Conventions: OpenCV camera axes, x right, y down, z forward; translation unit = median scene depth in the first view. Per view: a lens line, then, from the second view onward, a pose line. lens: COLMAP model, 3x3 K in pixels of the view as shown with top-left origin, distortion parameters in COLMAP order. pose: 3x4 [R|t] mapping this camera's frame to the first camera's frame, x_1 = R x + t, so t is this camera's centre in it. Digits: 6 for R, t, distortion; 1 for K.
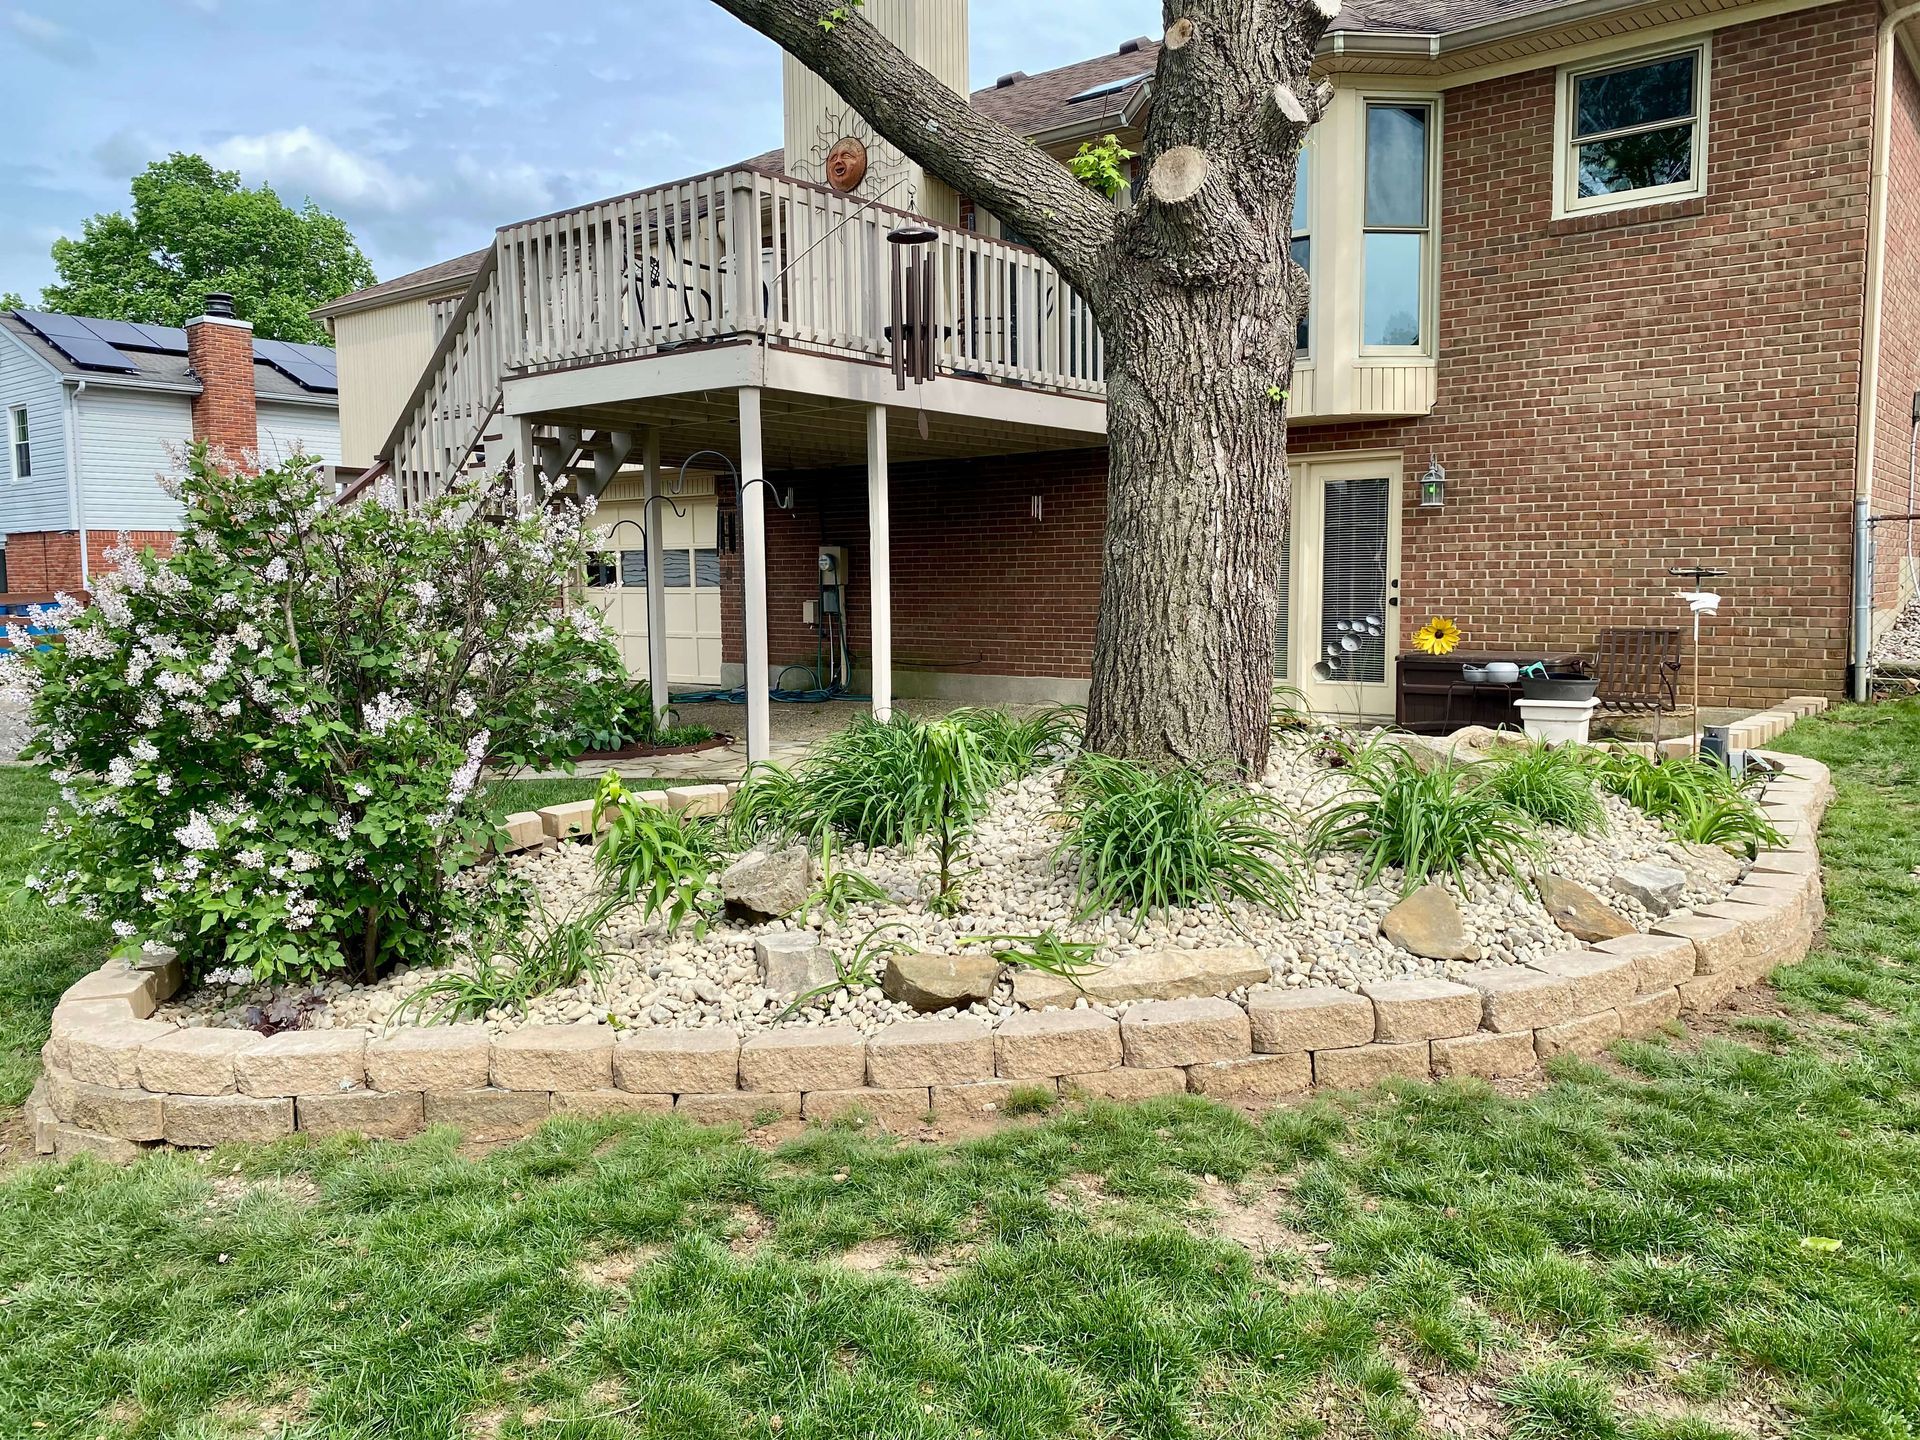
lens RADIAL K [[1433.4, 0, 958.8], [0, 1433.4, 708.2], [0, 0, 1]] dist [0.030429, -0.028408]
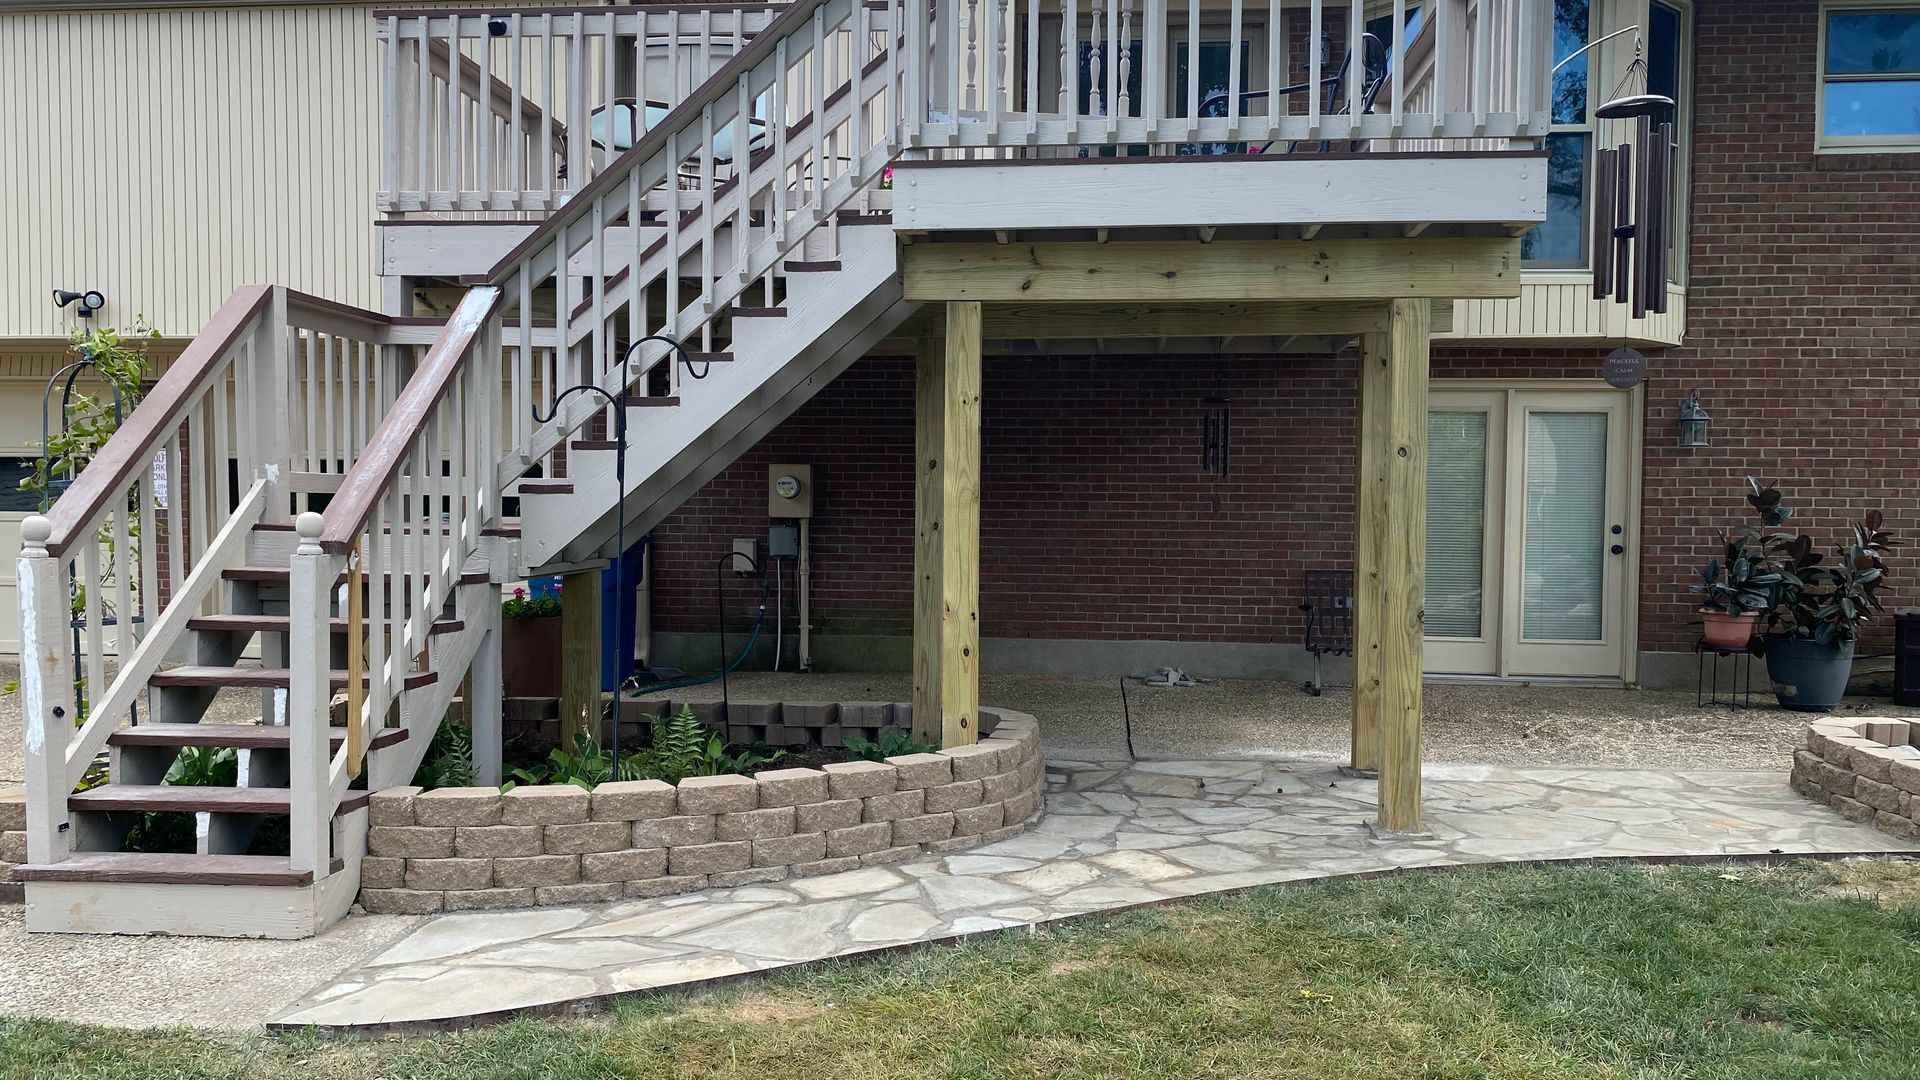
lens RADIAL K [[1435.7, 0, 961.4], [0, 1435.7, 556.1], [0, 0, 1]] dist [0.029432, -0.031929]
pose [[0.852674, -0.002951, 0.522434, -0.561297], [0.029953, 0.998615, -0.043247, -0.046859], [-0.521583, 0.052524, 0.851582, 0.484991]]
